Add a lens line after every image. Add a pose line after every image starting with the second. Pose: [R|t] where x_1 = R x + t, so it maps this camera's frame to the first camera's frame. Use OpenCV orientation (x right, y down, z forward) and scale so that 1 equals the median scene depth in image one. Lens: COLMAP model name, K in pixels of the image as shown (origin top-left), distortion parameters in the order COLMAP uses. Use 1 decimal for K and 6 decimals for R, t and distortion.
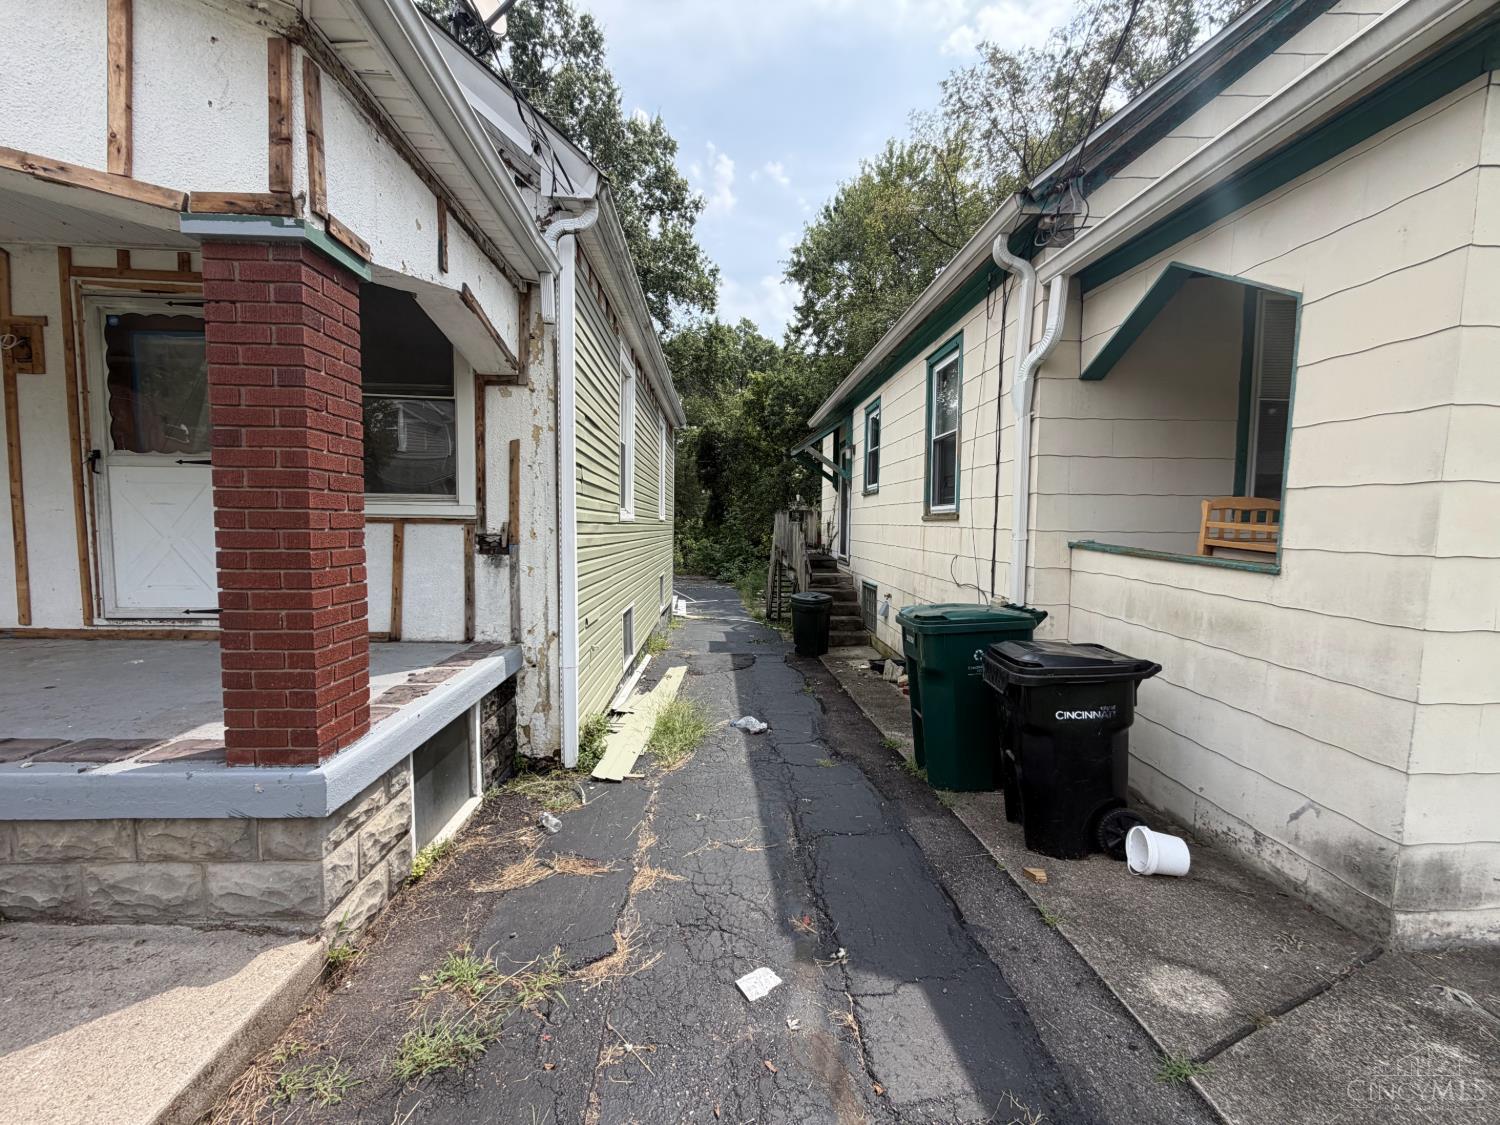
lens RADIAL K [[597.8, 0, 753.7], [0, 597.8, 560.1], [0, 0, 1]] dist [0.001705, -0.000597]
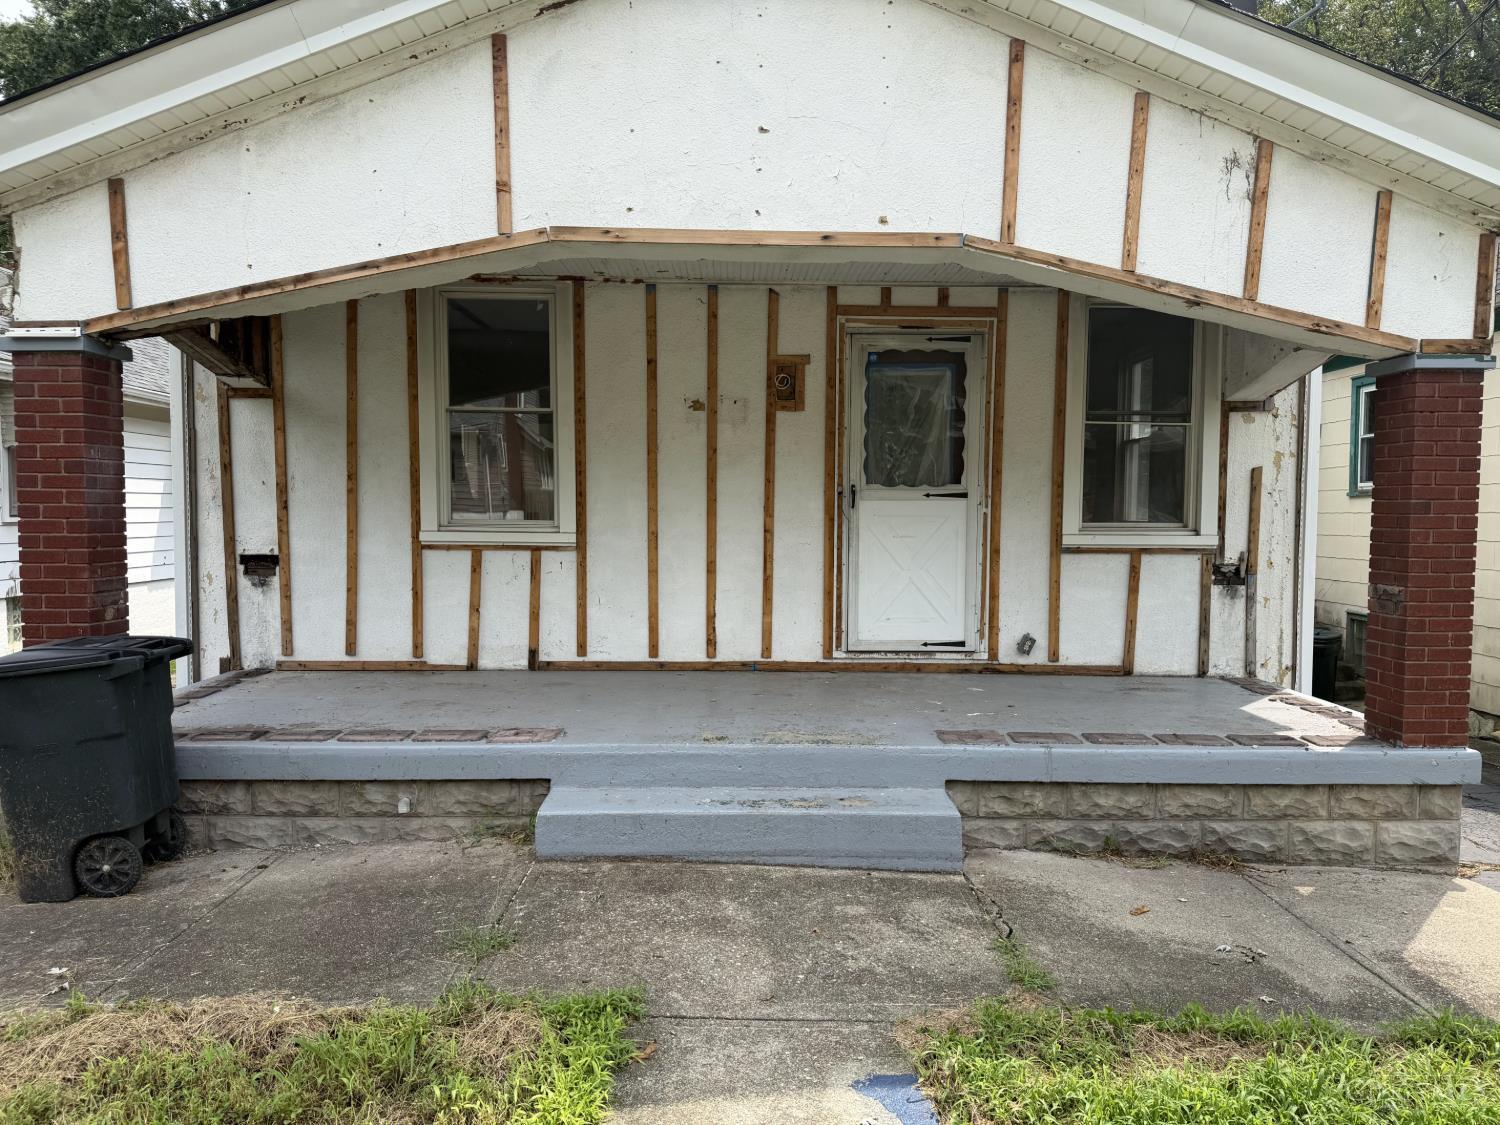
lens RADIAL K [[1032.4, 0, 740.2], [0, 1032.4, 568.5], [0, 0, 1]] dist [-0.005470, -0.024913]
pose [[0.997656, -0.006161, -0.068149, -1.171602], [0.005489, 0.999935, -0.010038, -0.025103], [0.068206, 0.009641, 0.997625, -0.752917]]
